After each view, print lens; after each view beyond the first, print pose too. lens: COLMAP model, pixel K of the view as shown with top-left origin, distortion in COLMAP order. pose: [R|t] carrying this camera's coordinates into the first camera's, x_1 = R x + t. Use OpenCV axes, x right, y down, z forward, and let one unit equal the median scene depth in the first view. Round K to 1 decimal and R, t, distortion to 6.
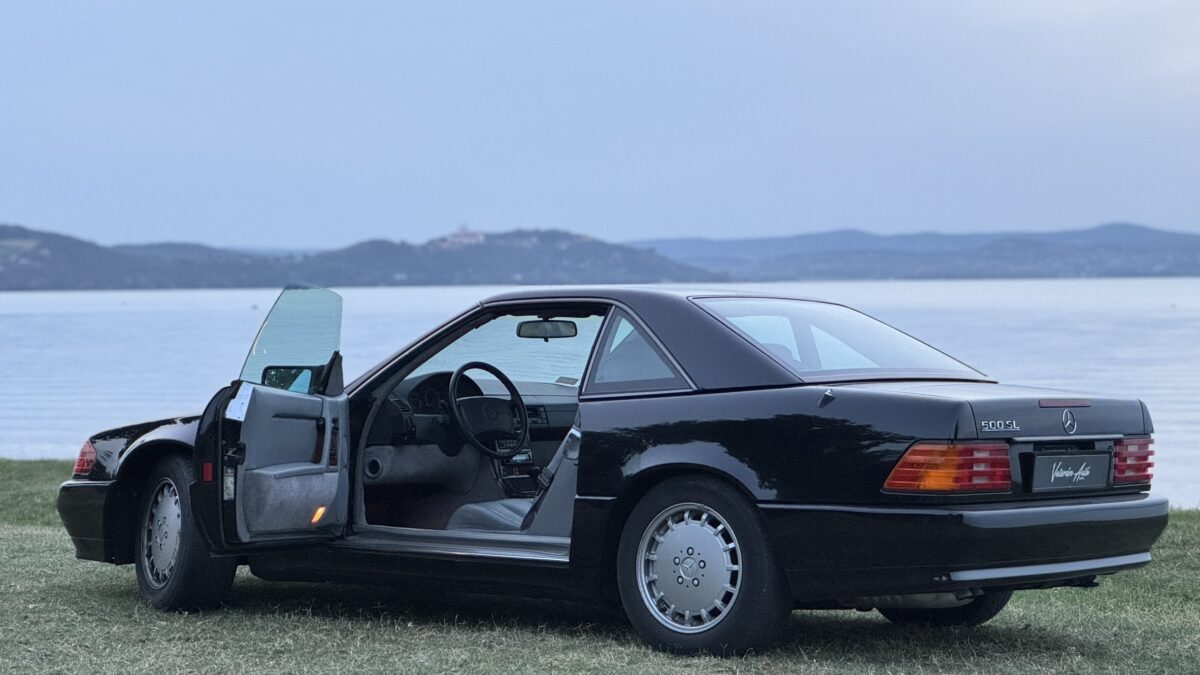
lens RADIAL K [[2710.8, 0, 610.9], [0, 2710.8, 337.7], [0, 0, 1]] dist [0.142674, 0.000000]
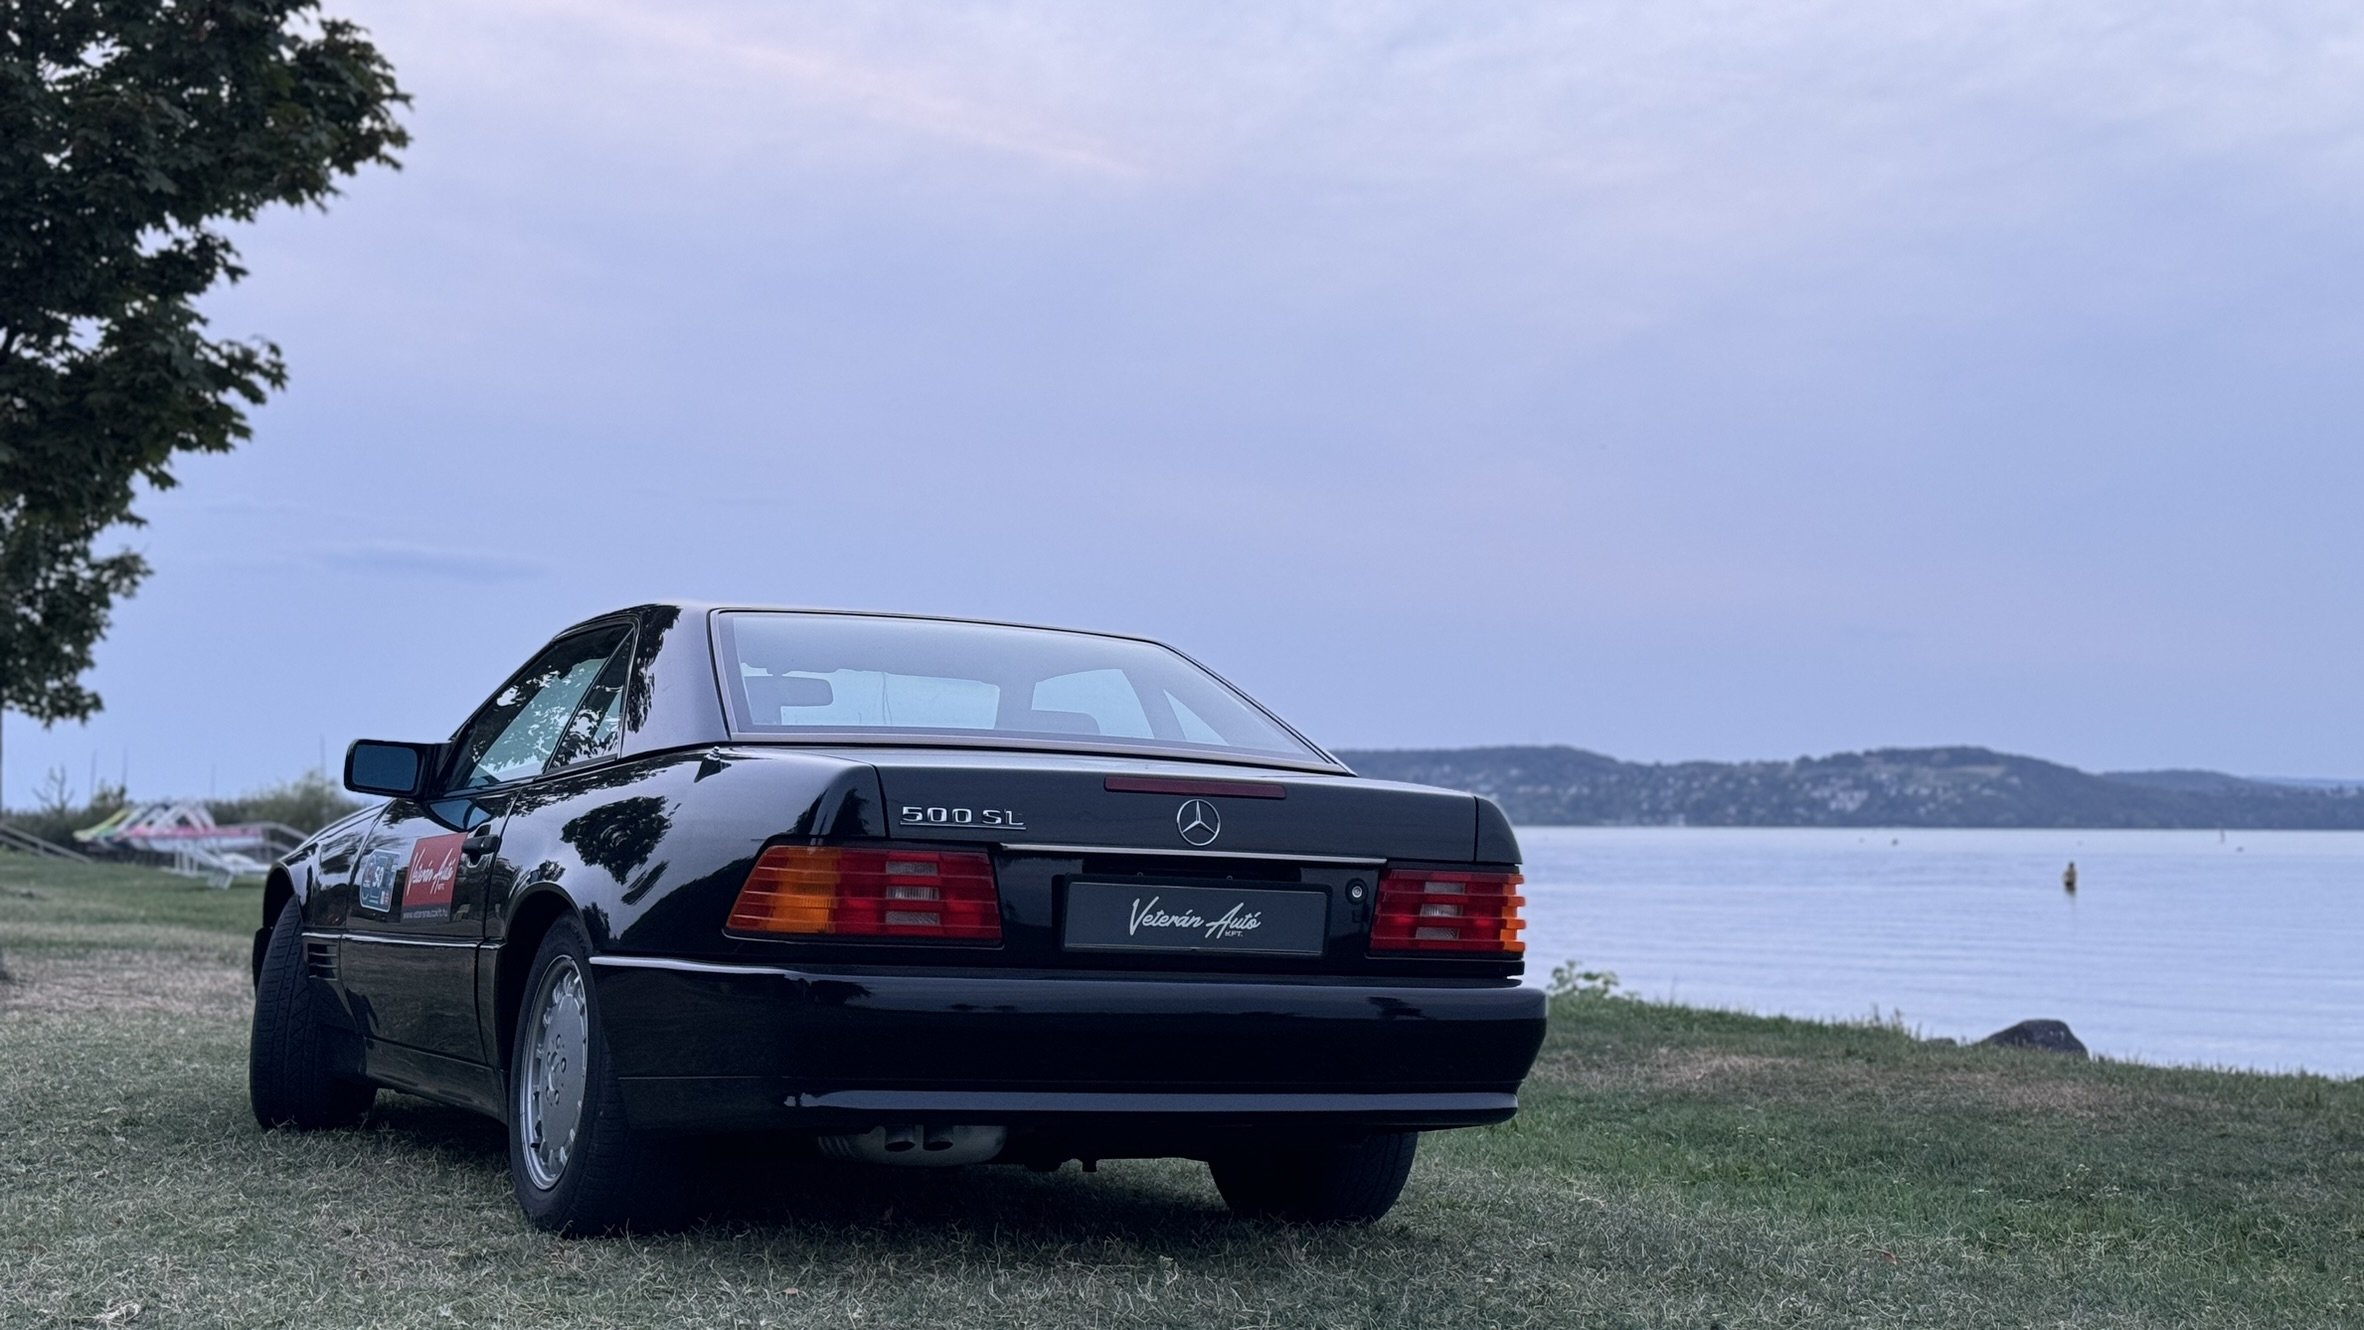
lens RADIAL K [[3304.5, 0, 1171.6], [0, 3304.5, 669.6], [0, 0, 1]] dist [0.132203, 0.000000]
pose [[0.898945, -0.006230, -0.438016, 0.440589], [-0.022107, 0.997980, -0.059566, 0.039326], [0.437502, 0.063230, 0.896991, 0.424718]]
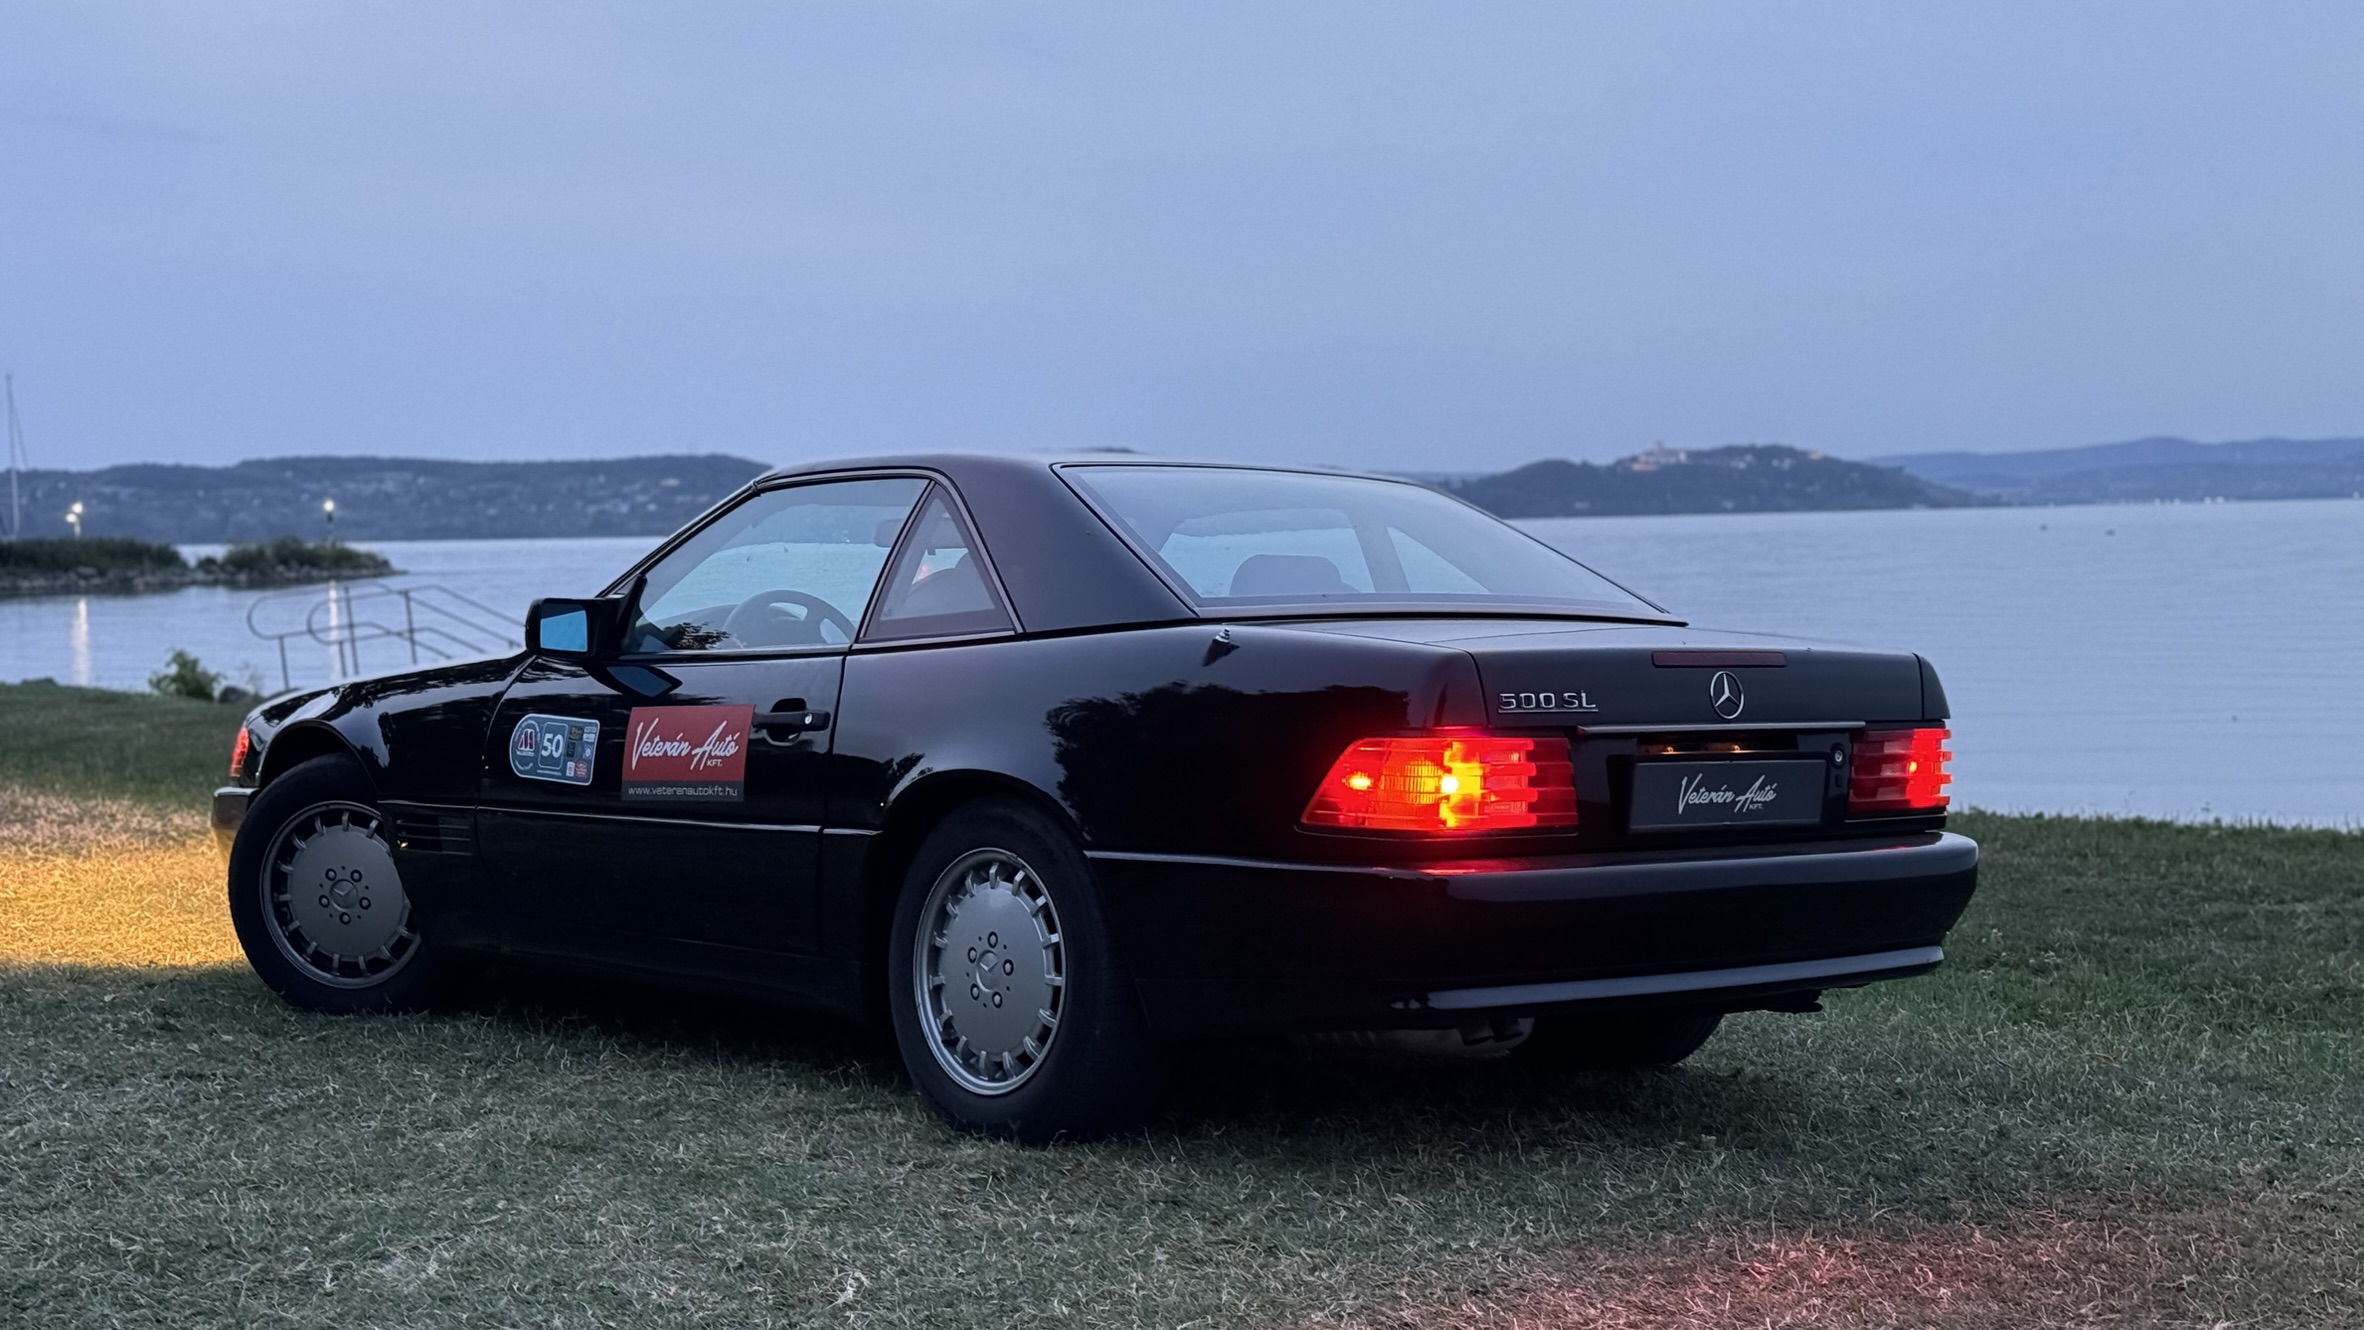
lens RADIAL K [[3304.5, 0, 1223.3], [0, 3304.5, 754.9], [0, 0, 1]] dist [0.132203, 0.000000]
pose [[0.982900, 0.004801, -0.184077, 0.189464], [0.004857, 0.998636, 0.051980, 0.009236], [0.184075, -0.051985, 0.981536, 0.370981]]
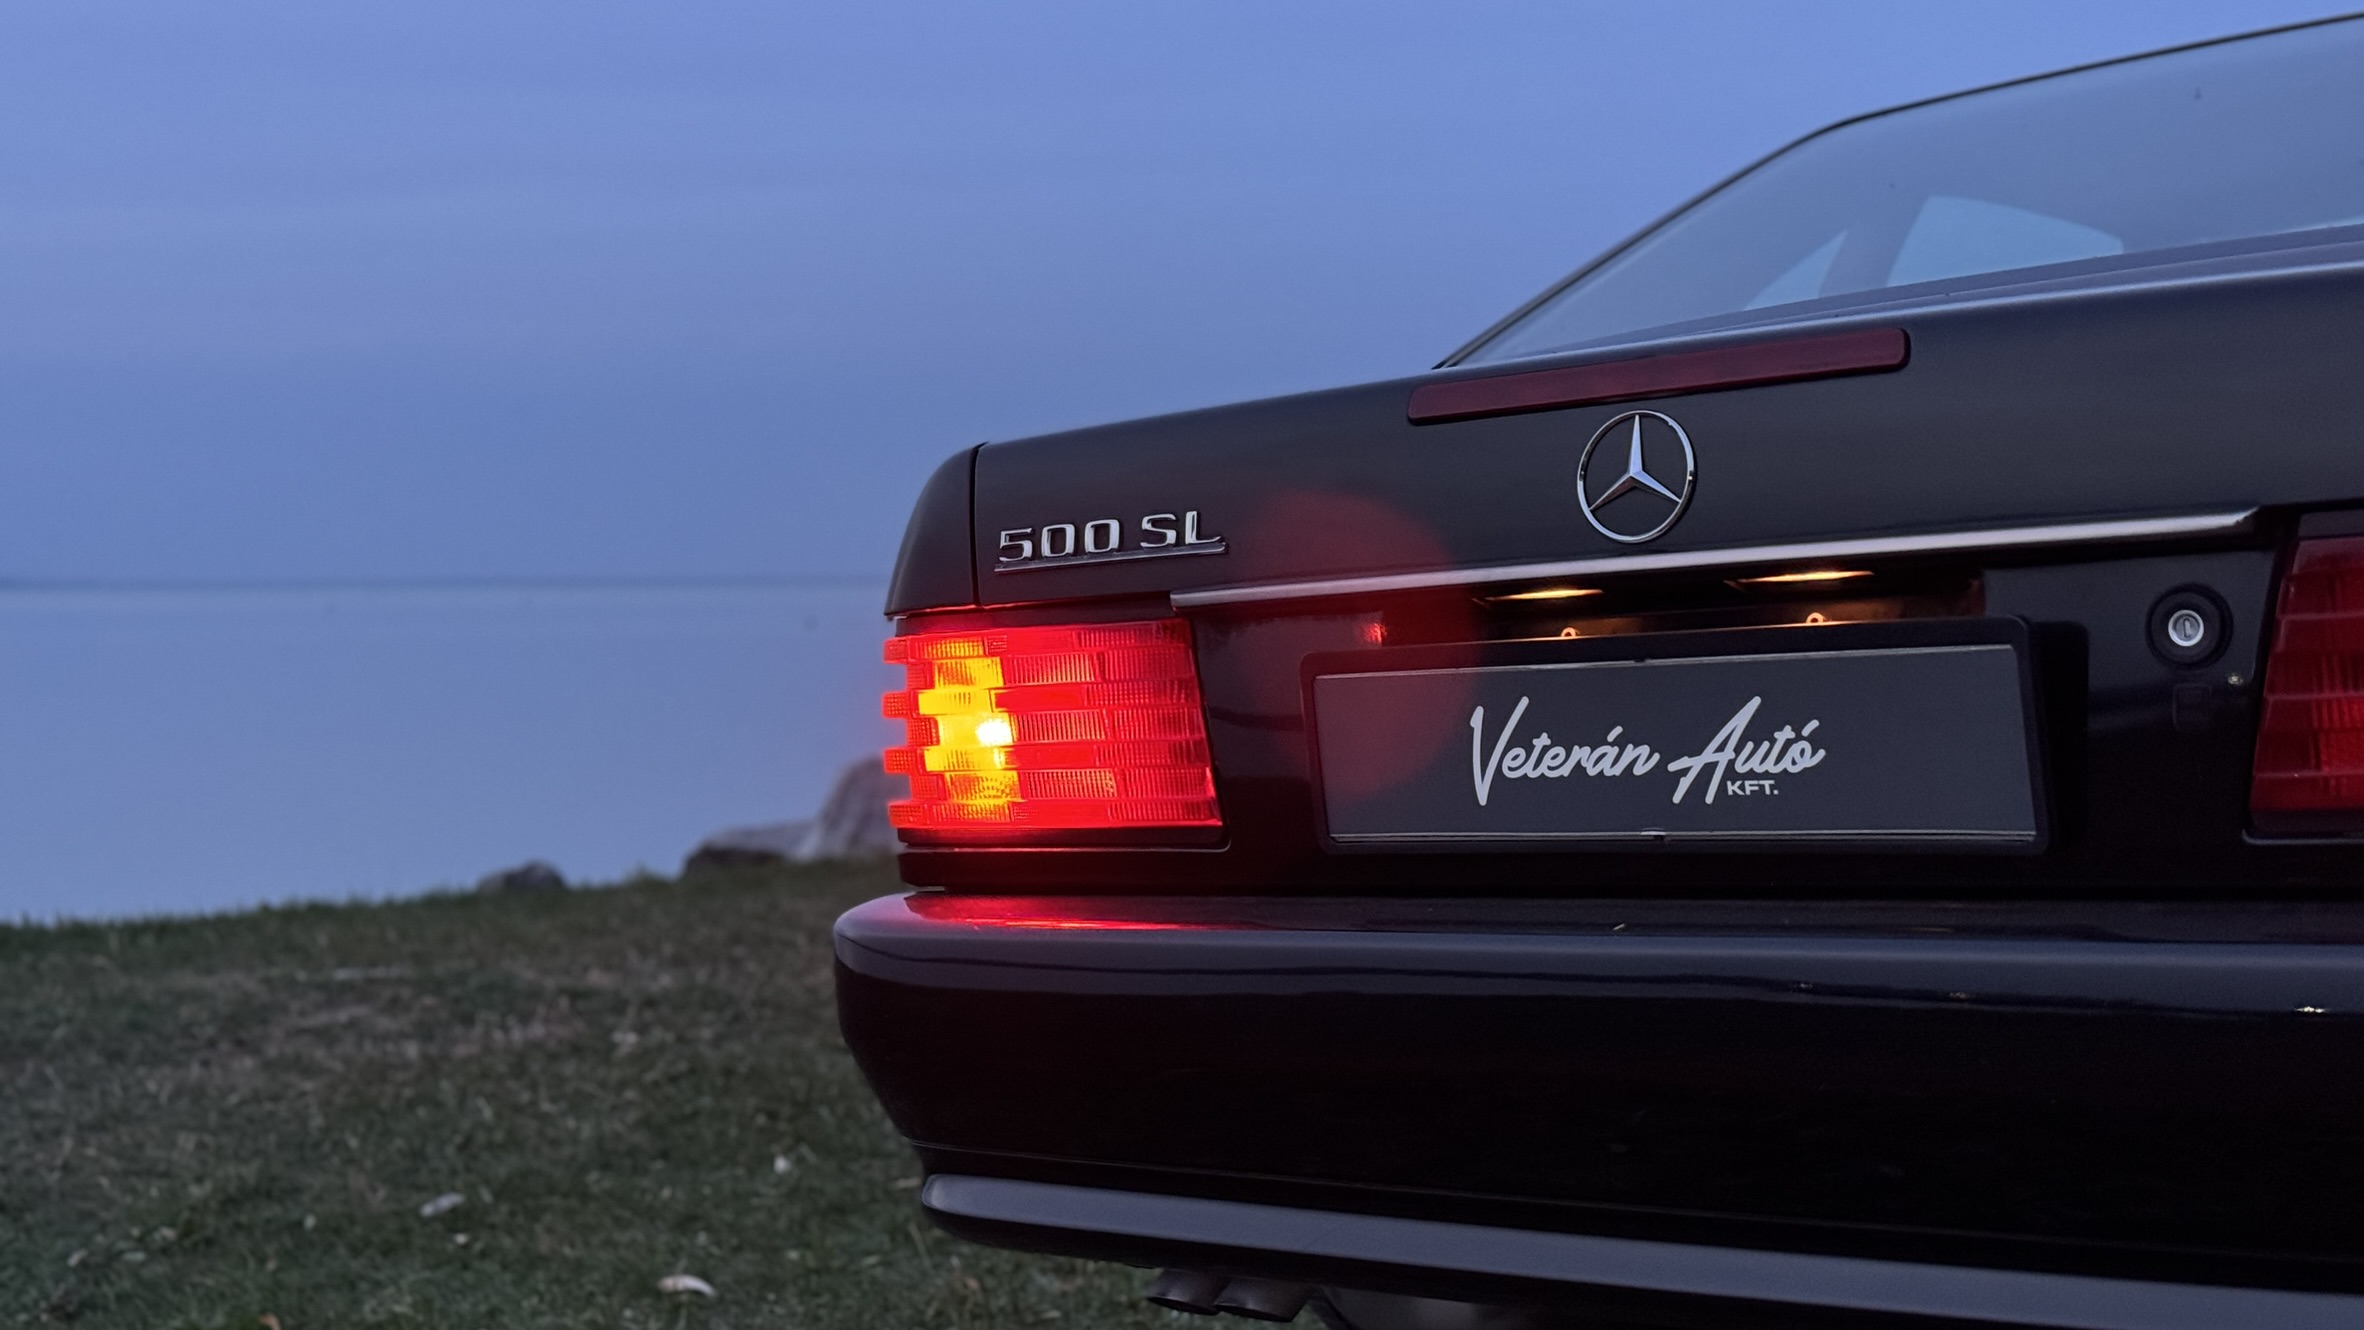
lens RADIAL K [[3304.5, 0, 1184.4], [0, 3304.5, 650.8], [0, 0, 1]] dist [0.132203, 0.000000]
pose [[-0.045982, -0.009043, -0.998901, 0.390549], [0.069128, 0.997533, -0.012213, 0.043004], [0.996548, -0.069613, -0.045244, 0.975700]]
